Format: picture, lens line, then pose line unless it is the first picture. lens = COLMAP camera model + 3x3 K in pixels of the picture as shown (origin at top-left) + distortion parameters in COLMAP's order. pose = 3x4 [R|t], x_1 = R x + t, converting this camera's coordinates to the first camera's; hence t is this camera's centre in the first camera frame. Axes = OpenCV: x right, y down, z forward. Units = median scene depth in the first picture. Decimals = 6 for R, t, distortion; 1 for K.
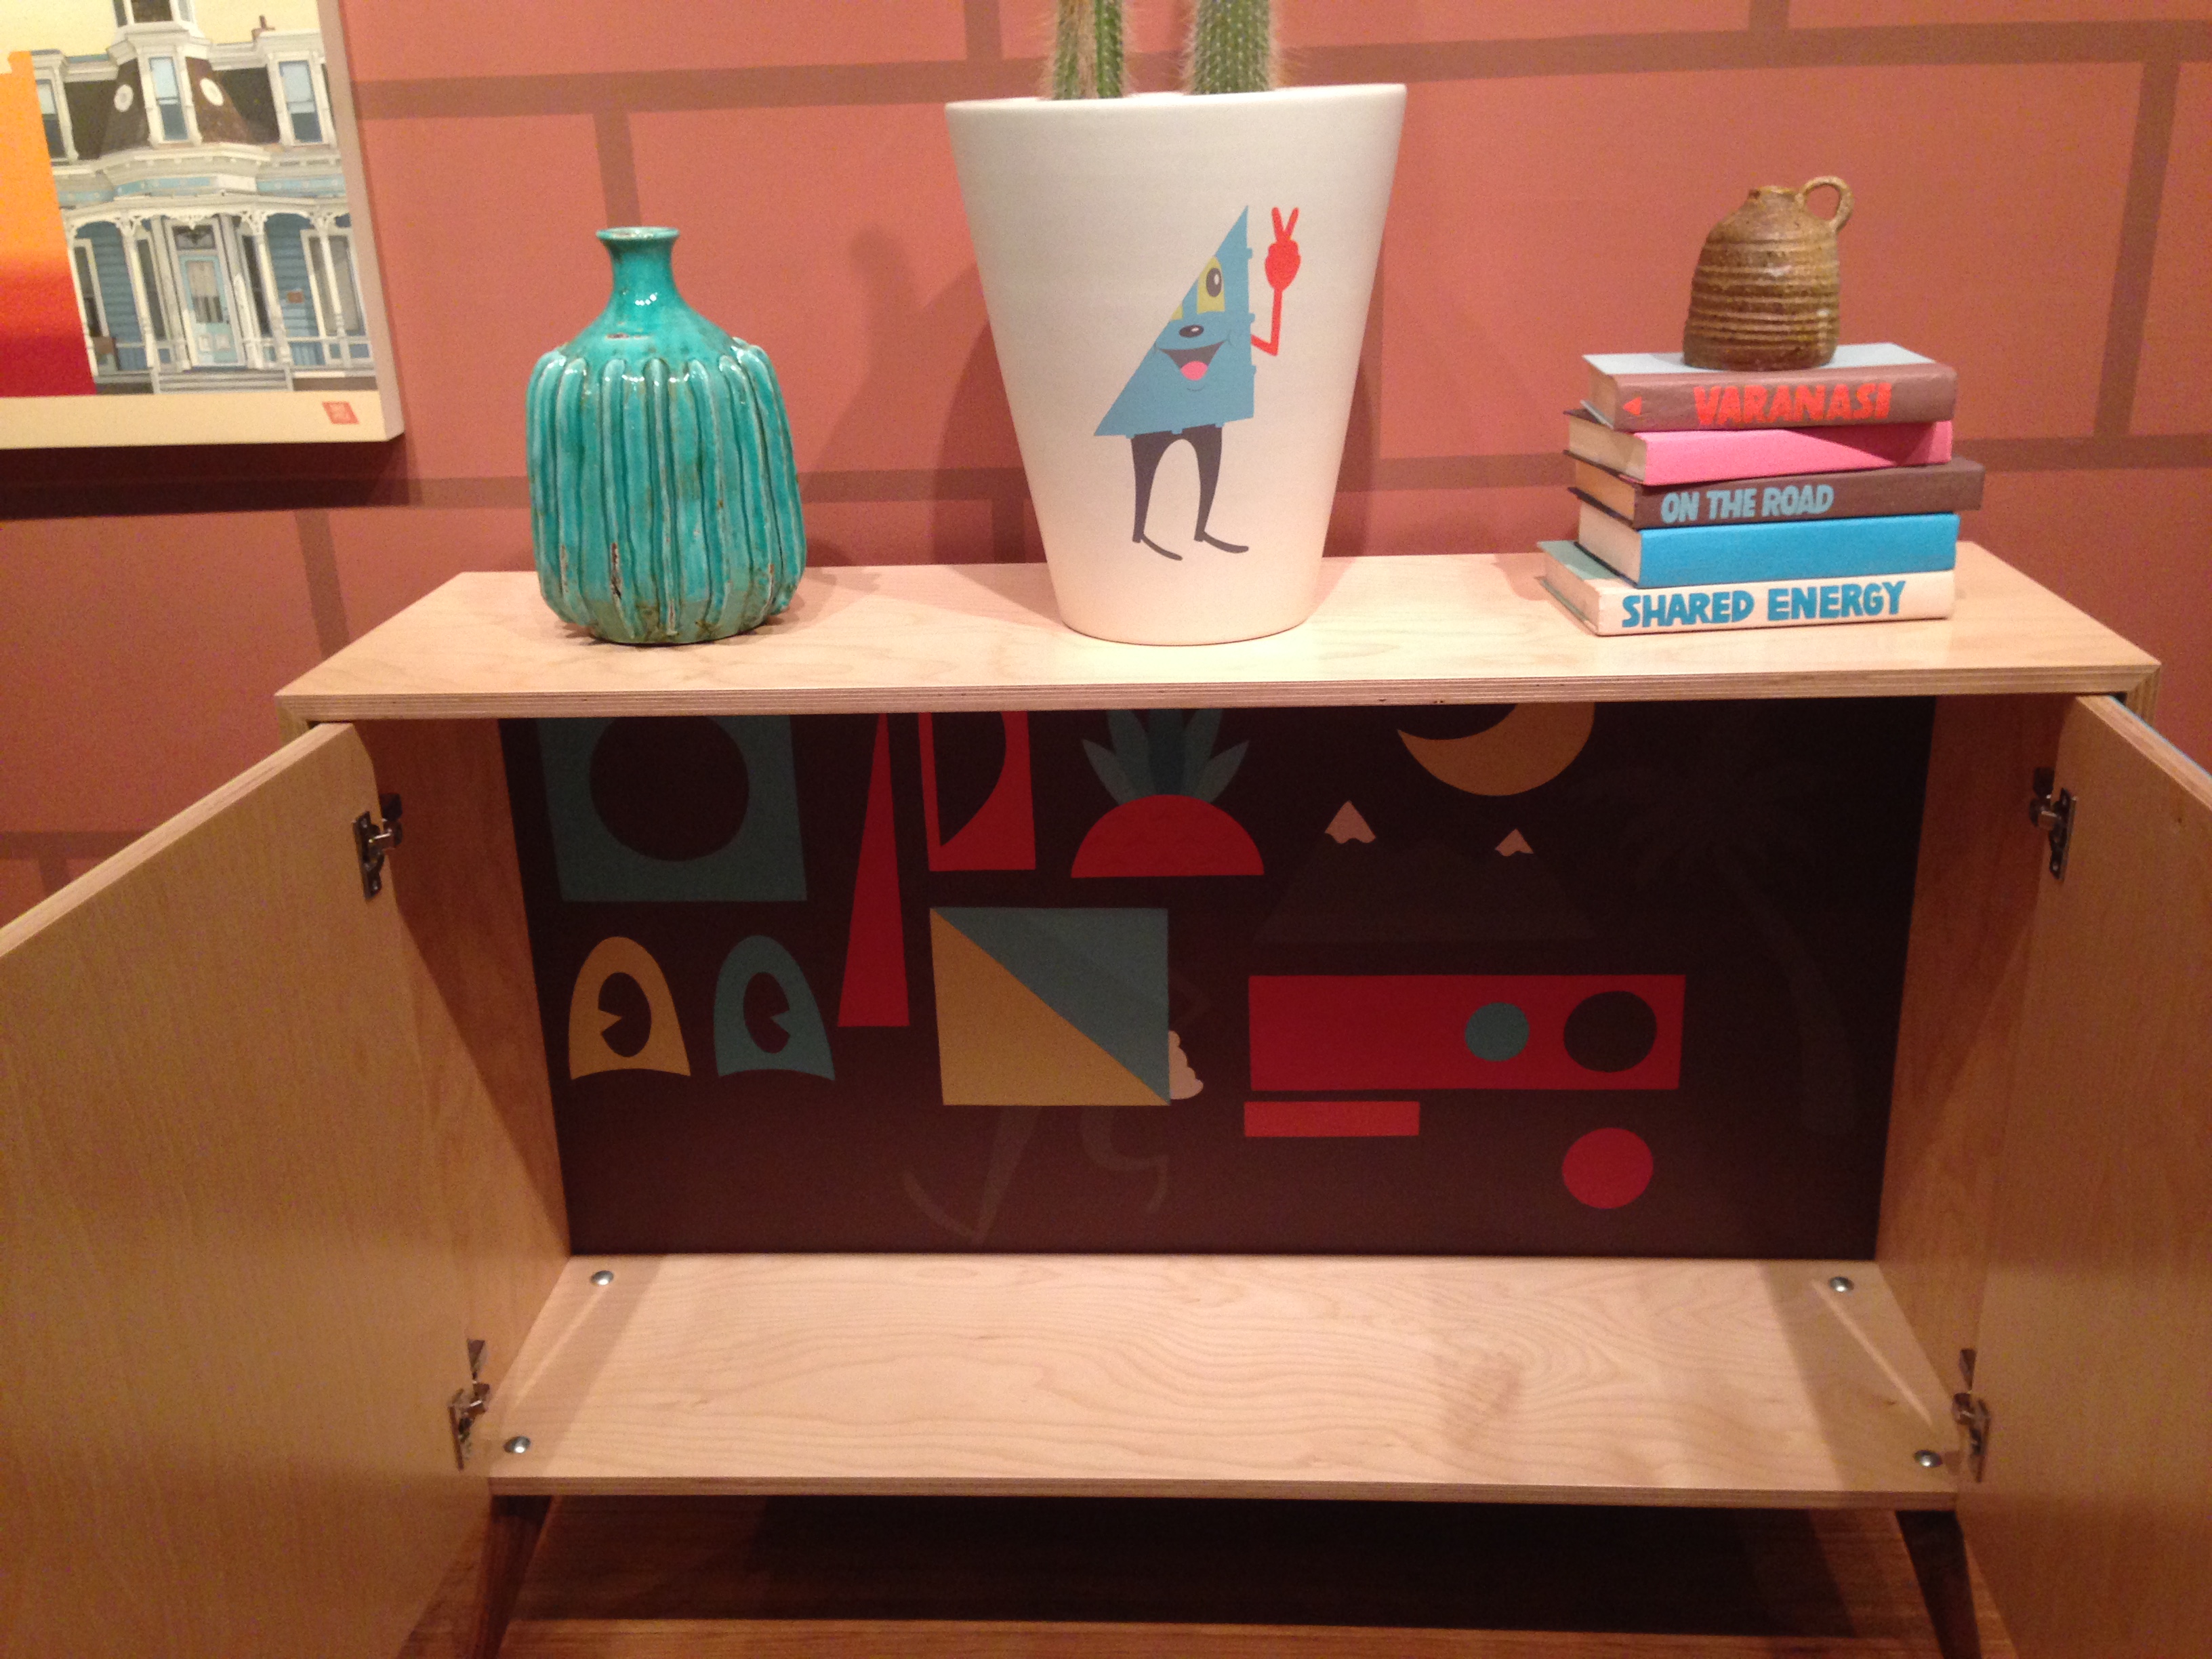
lens RADIAL K [[2061.2, 0, 1100.4], [0, 2061.2, 841.8], [0, 0, 1]] dist [0.125705, -0.255473]
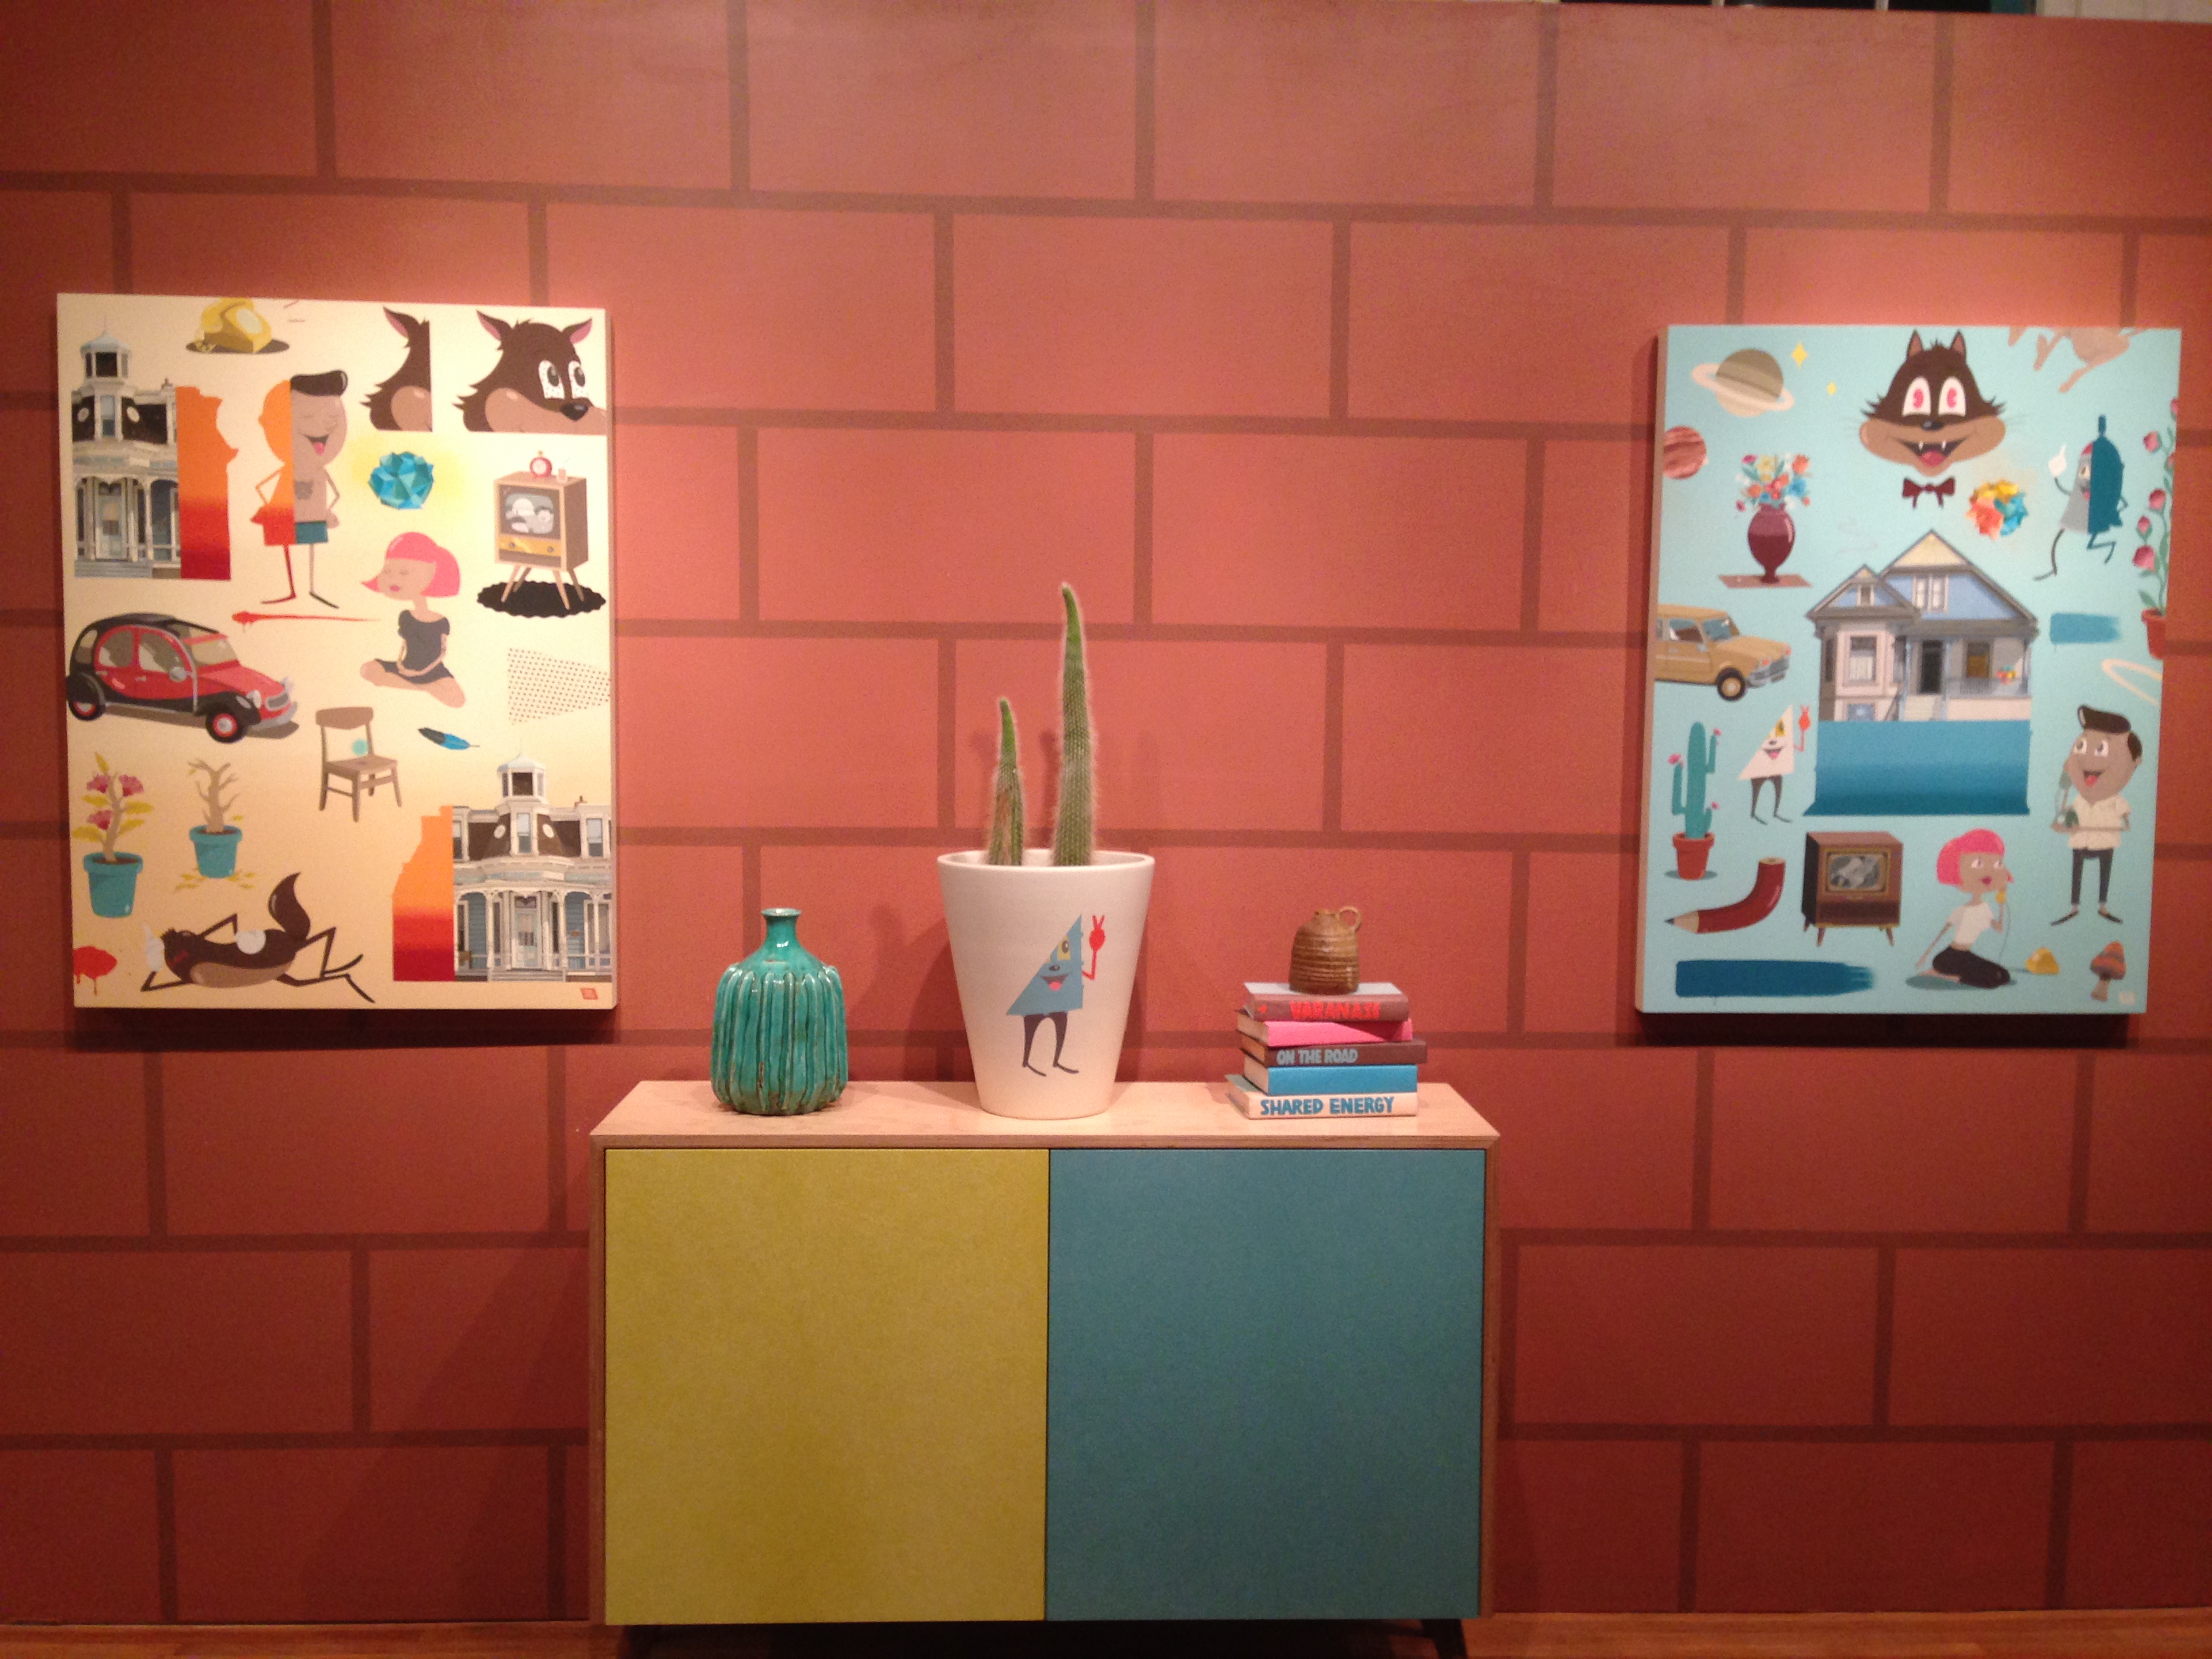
lens RADIAL K [[2061.2, 0, 1100.4], [0, 2061.2, 841.8], [0, 0, 1]] dist [0.125705, -0.255473]
pose [[0.995289, 0.034811, 0.090483, -0.092270], [-0.008886, 0.962140, -0.272412, 0.180496], [-0.096540, 0.270325, 0.957917, -0.937194]]
